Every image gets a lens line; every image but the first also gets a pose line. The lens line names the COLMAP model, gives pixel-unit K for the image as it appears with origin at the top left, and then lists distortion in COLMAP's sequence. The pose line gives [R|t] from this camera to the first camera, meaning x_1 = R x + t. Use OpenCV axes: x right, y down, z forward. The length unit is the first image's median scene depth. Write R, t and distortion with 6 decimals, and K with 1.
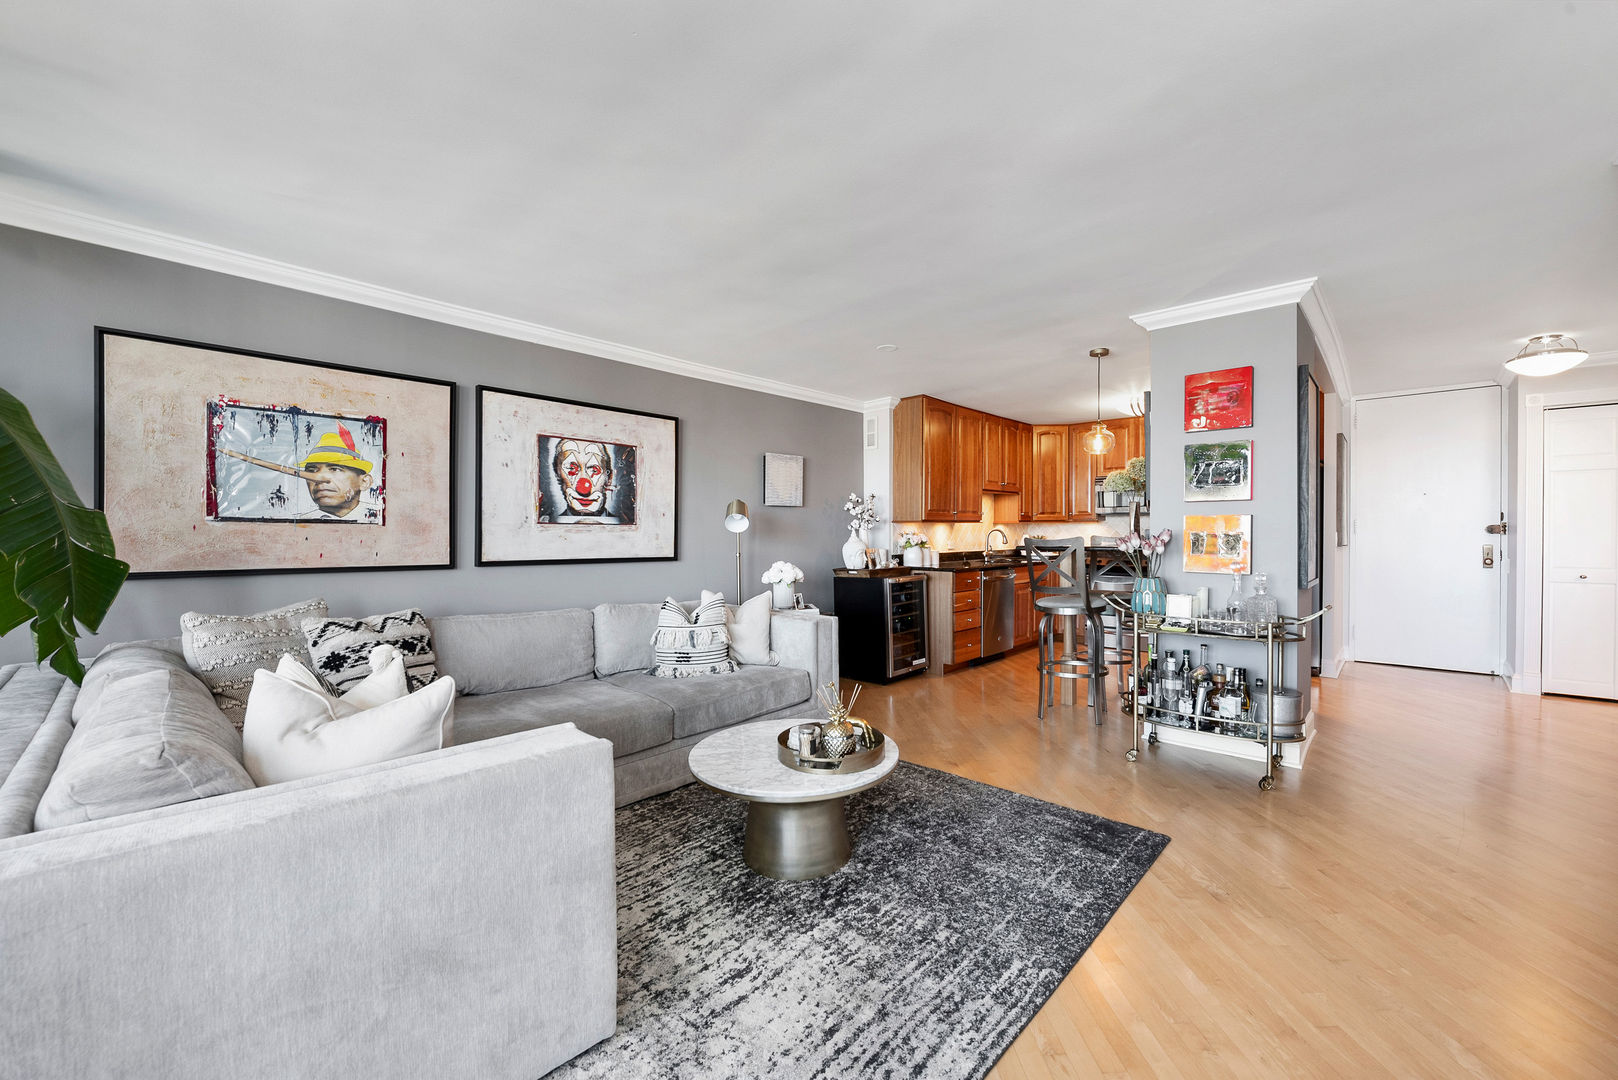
lens RADIAL K [[638.8, 0, 812.6], [0, 638.8, 535.5], [0, 0, 1]] dist [-0.007263, -0.000598]
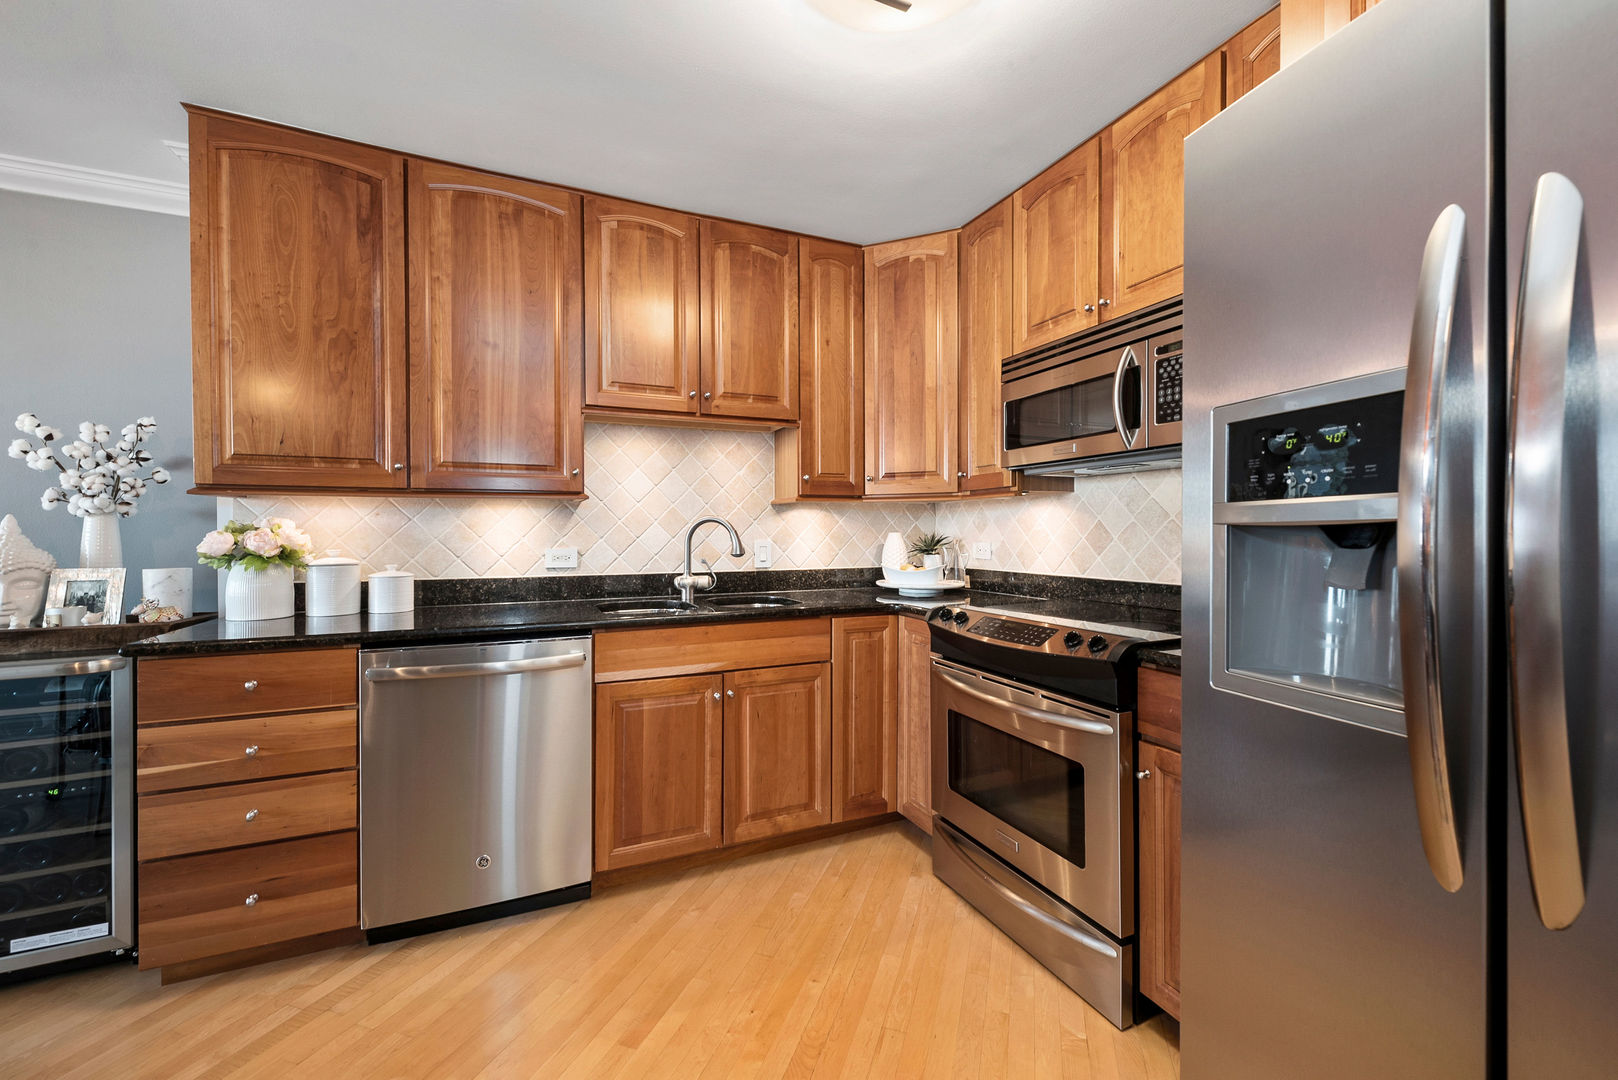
lens RADIAL K [[635.2, 0, 812.4], [0, 635.2, 534.5], [0, 0, 1]] dist [0.000027, -0.000368]
pose [[0.921008, 0.002972, -0.389532, 0.944314], [-0.003971, 0.999991, -0.001760, 0.000301], [0.389524, 0.003168, 0.921011, 1.303871]]
